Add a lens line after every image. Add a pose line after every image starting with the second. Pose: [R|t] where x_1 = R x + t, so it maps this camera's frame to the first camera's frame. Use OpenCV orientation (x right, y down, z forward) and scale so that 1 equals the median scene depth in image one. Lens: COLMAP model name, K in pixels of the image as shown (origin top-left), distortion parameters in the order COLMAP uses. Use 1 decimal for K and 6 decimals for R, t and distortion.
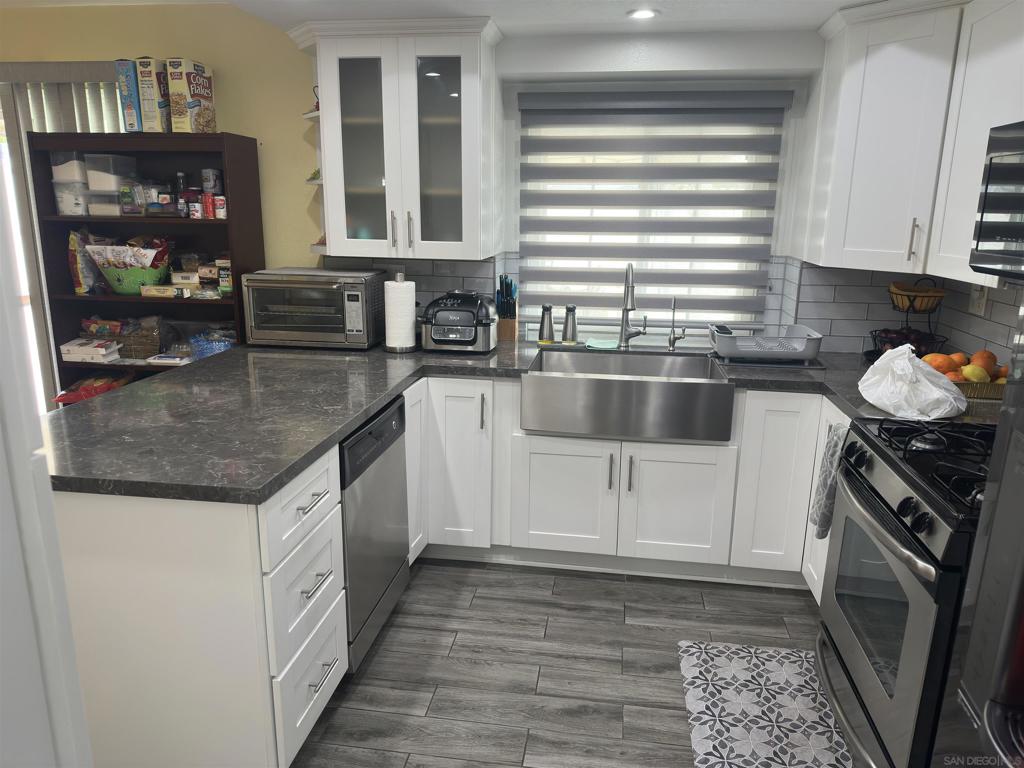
lens RADIAL K [[732.0, 0, 515.8], [0, 732.0, 389.8], [0, 0, 1]] dist [0.022886, -0.041053]
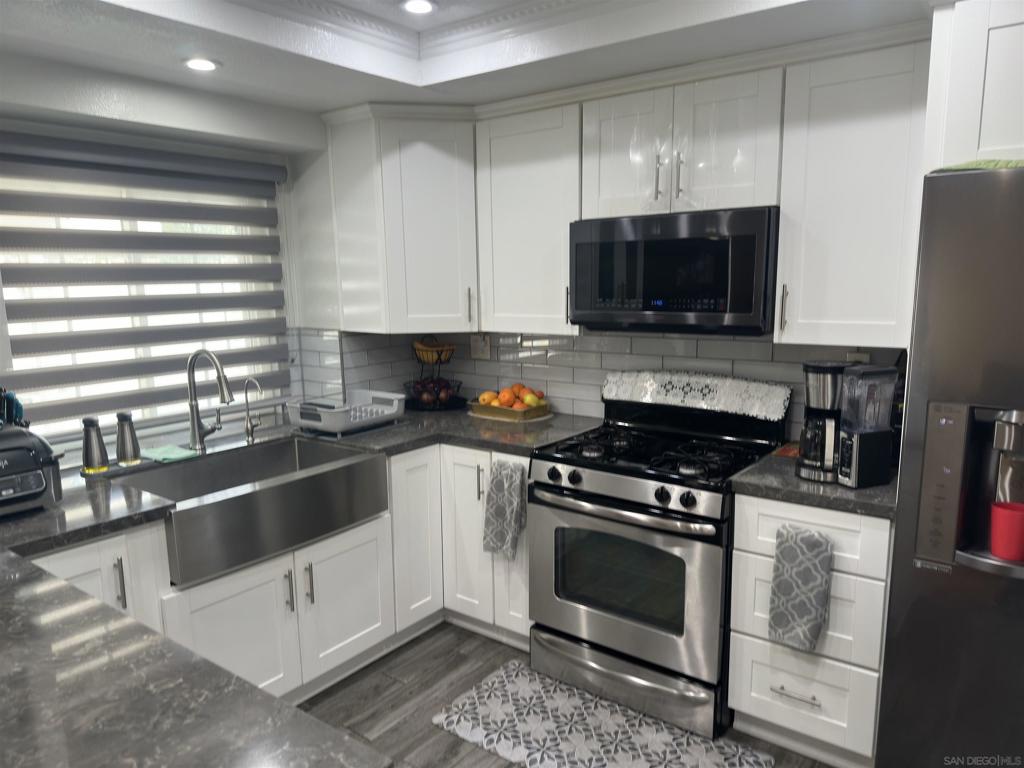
lens RADIAL K [[721.2, 0, 518.7], [0, 721.2, 398.0], [0, 0, 1]] dist [0.140255, -0.231701]
pose [[0.473358, -0.170043, 0.864302, -0.412008], [0.229430, 0.971125, 0.065406, -0.092824], [-0.850467, 0.167336, 0.498703, 0.285215]]
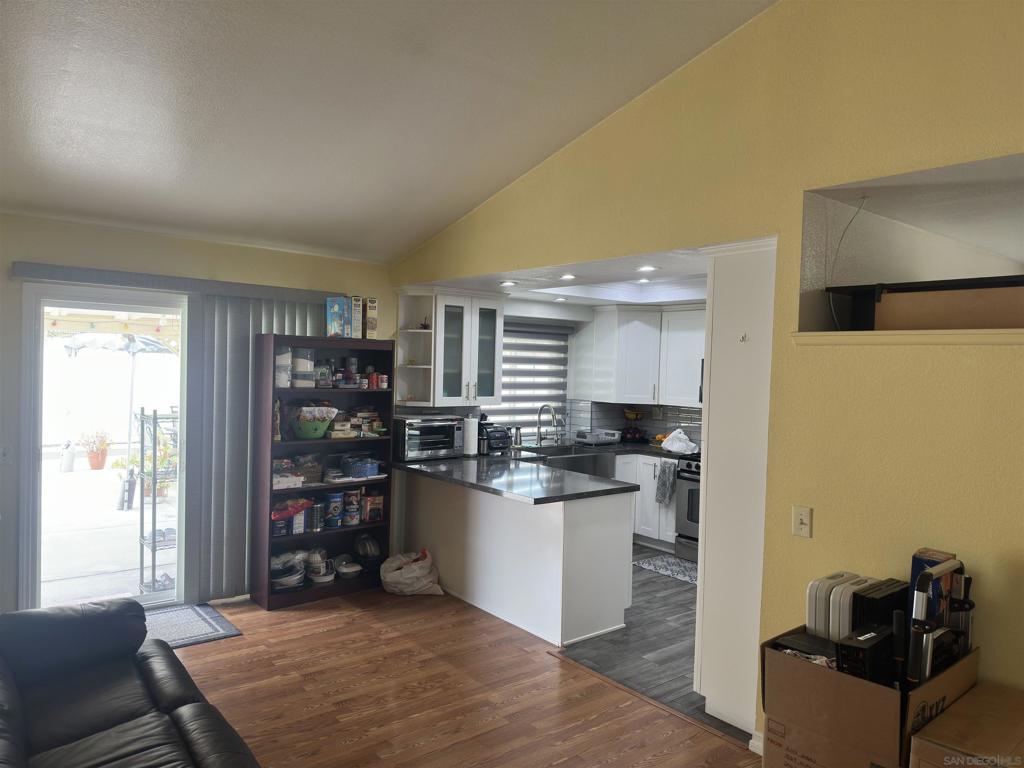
lens RADIAL K [[720.7, 0, 512.0], [0, 720.7, 384.0], [0, 0, 1]] dist [0.138827, -0.188301]
pose [[0.673185, -0.017120, 0.739276, -1.447666], [0.157913, 0.979999, -0.121101, 0.003931], [-0.722417, 0.198265, 0.662424, -0.313280]]
